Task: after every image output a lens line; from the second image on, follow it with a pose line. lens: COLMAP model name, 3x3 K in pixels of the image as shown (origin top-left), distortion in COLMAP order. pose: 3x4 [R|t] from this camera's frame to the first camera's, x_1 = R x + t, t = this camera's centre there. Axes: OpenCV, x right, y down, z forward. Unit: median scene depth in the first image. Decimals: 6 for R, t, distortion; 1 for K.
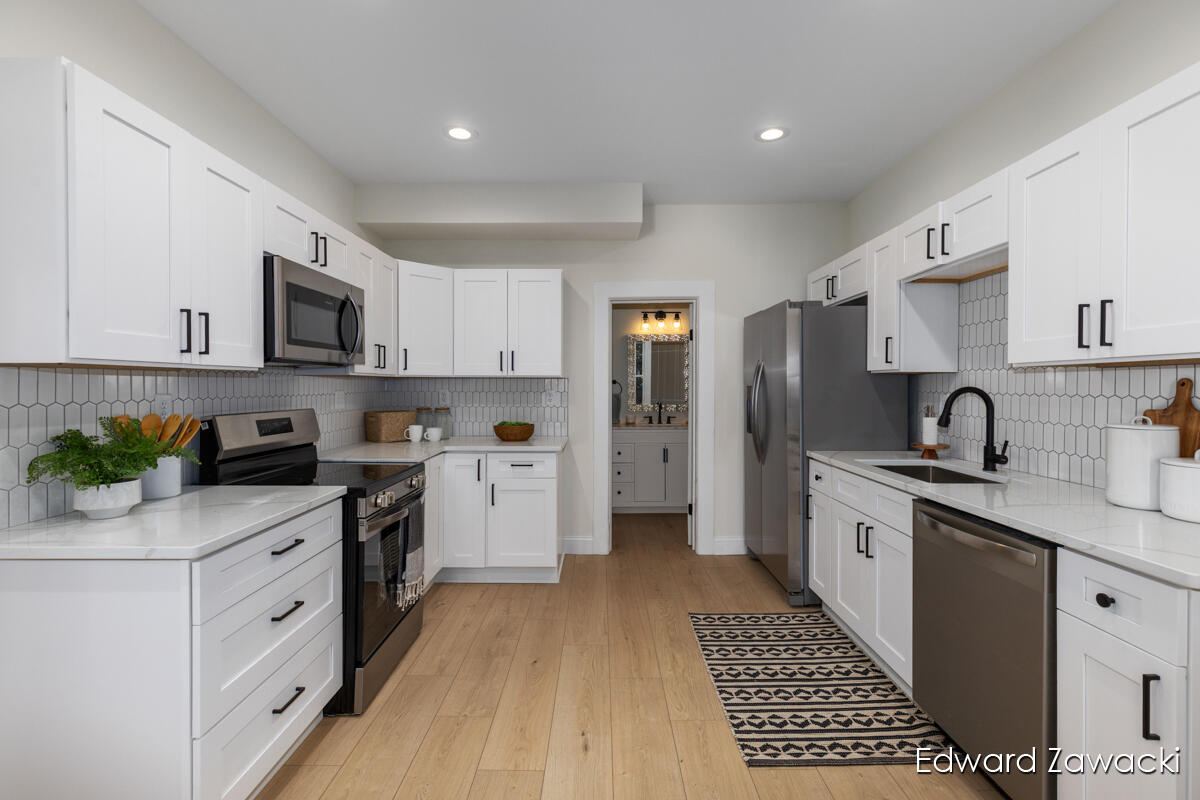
lens RADIAL K [[535.1, 0, 596.1], [0, 535.1, 386.7], [0, 0, 1]] dist [0.000786, 0.000437]
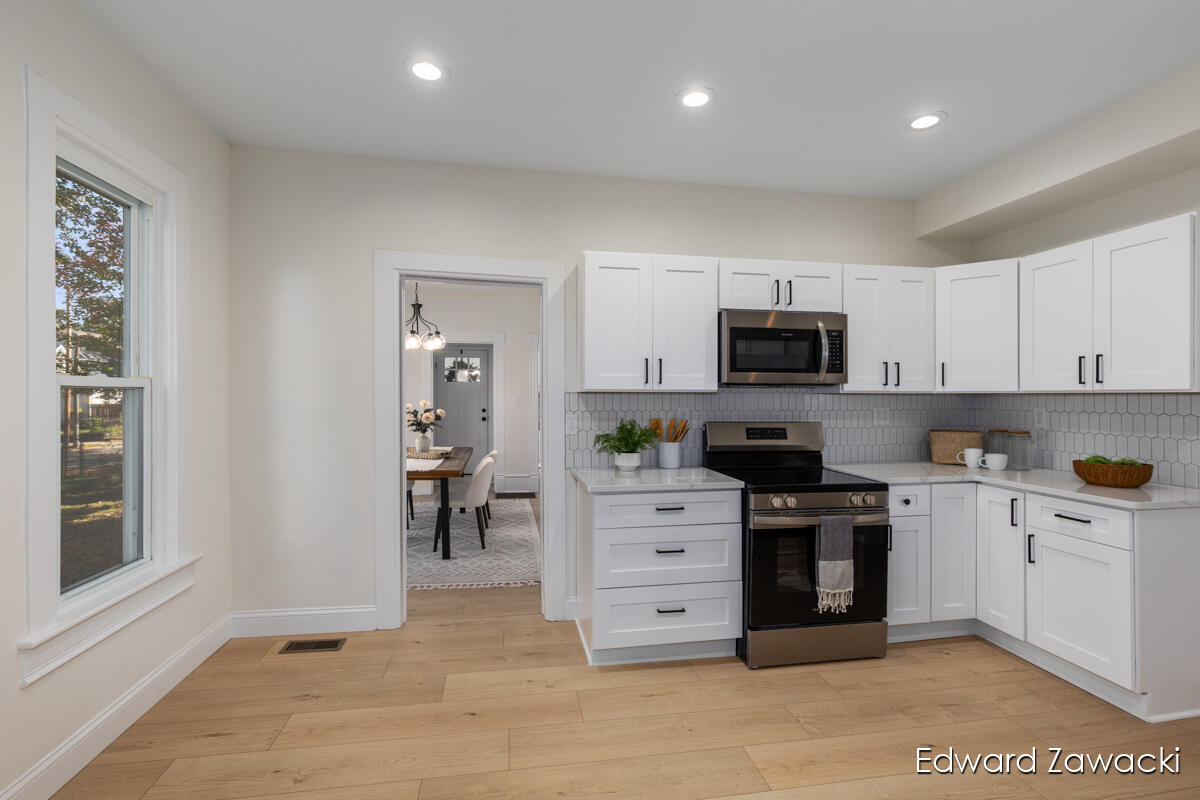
lens RADIAL K [[532.1, 0, 598.6], [0, 532.1, 396.0], [0, 0, 1]] dist [-0.000163, -0.000061]
pose [[0.172135, 0.001018, -0.985073, 0.586751], [-0.005856, 0.999983, 0.000010, -0.013634], [0.985056, 0.005767, 0.172138, 0.358318]]
